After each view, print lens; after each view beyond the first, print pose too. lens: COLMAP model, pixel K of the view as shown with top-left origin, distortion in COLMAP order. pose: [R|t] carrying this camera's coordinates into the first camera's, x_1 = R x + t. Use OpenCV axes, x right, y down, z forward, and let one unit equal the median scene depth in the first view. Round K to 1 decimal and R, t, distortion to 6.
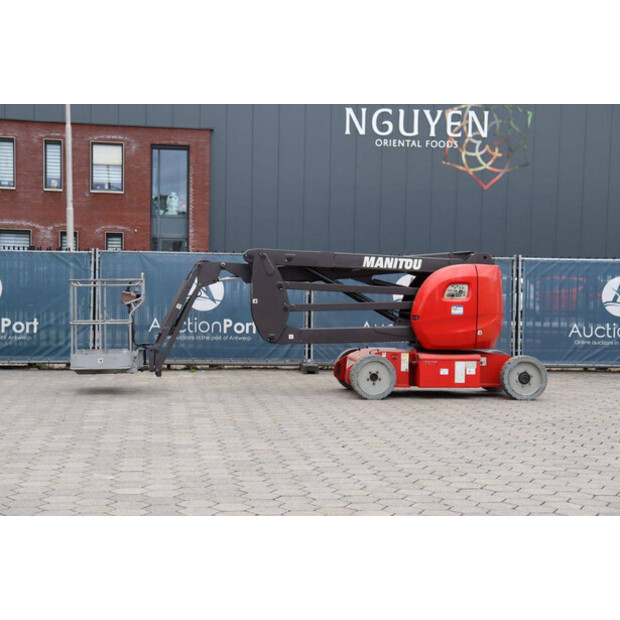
lens RADIAL K [[1180.0, 0, 311.3], [0, 1180.0, 313.2], [0, 0, 1]] dist [0.297127, 0.000000]
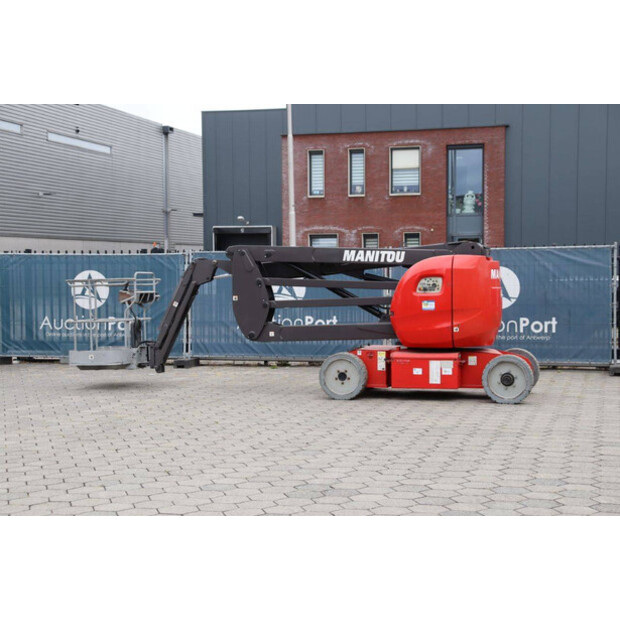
lens RADIAL K [[1127.7, 0, 302.4], [0, 1127.7, 309.5], [0, 0, 1]] dist [0.217184, 0.000000]
pose [[0.920257, -0.009268, -0.391206, 0.276723], [0.009102, 0.999956, -0.002279, 0.001397], [0.391210, -0.001464, 0.920300, 0.107549]]
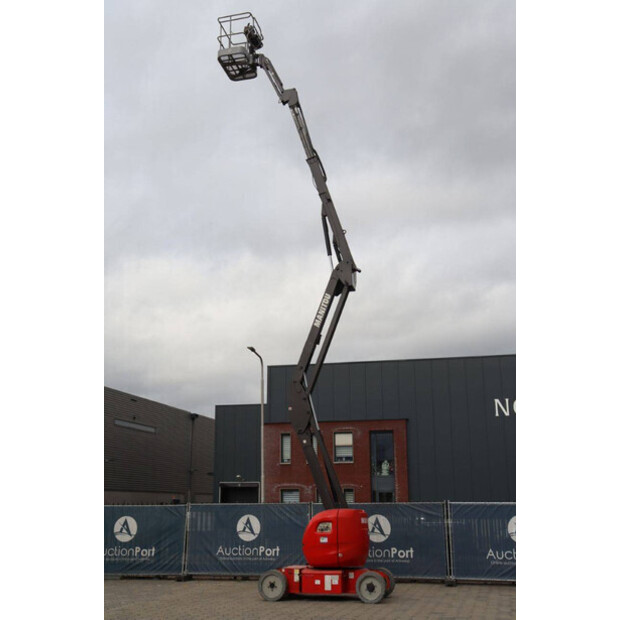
lens RADIAL K [[775.8, 0, 309.0], [0, 775.8, 309.9], [0, 0, 1]] dist [0.049119, 0.000000]
pose [[0.929249, -0.111541, -0.352215, 0.364038], [0.006496, 0.958122, -0.286286, 0.000629], [0.369397, 0.263743, 0.891058, 0.003701]]
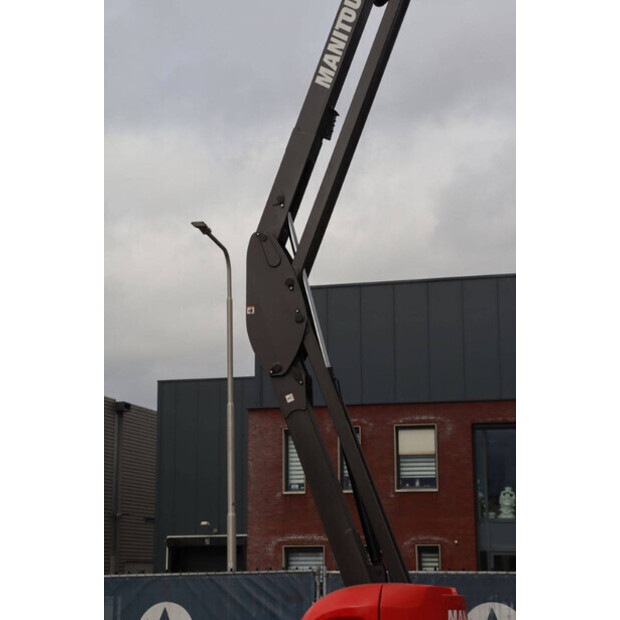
lens RADIAL K [[1451.9, 0, 312.6], [0, 1451.9, 305.2], [0, 0, 1]] dist [0.429671, 0.000000]
pose [[0.916910, -0.097396, -0.387028, 0.284956], [0.006357, 0.973206, -0.229849, -0.007268], [0.399044, 0.208291, 0.892961, 0.260349]]
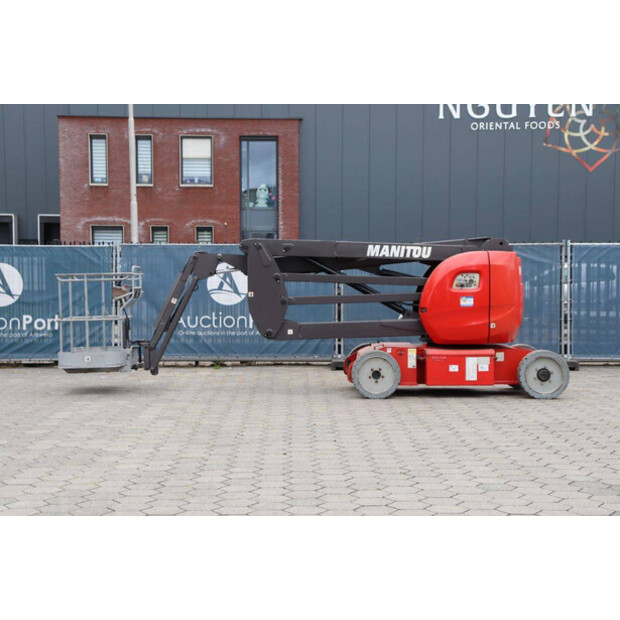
lens RADIAL K [[1187.7, 0, 308.4], [0, 1187.7, 312.1], [0, 0, 1]] dist [0.281396, 0.000000]
pose [[0.992712, -0.011293, -0.119984, 0.081936], [0.011967, 0.999916, 0.004896, -0.000190], [0.119918, -0.006296, 0.992764, 0.047393]]
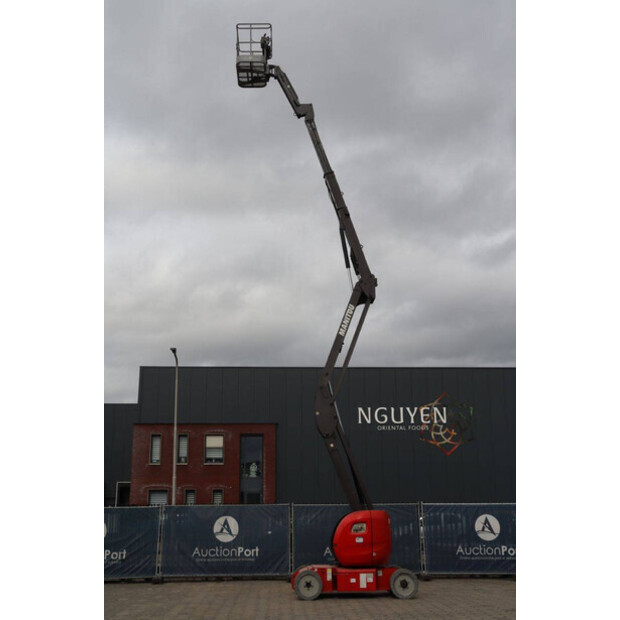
lens RADIAL K [[742.3, 0, 310.8], [0, 742.3, 312.1], [0, 0, 1]] dist [0.030816, 0.000000]
pose [[0.995706, -0.045199, -0.080787, 0.112233], [0.019915, 0.956854, -0.289885, -0.005035], [0.090404, 0.287032, 0.953646, -0.049389]]
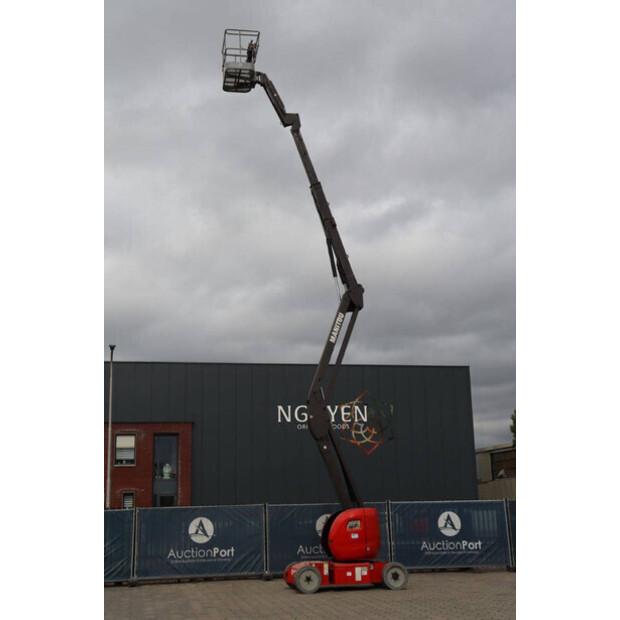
lens RADIAL K [[811.8, 0, 308.5], [0, 811.8, 309.4], [0, 0, 1]] dist [0.071366, 0.000000]
pose [[0.996949, -0.021576, 0.075009, -0.019391], [0.041215, 0.961646, -0.271178, -0.000124], [-0.066282, 0.273442, 0.959602, -0.168762]]
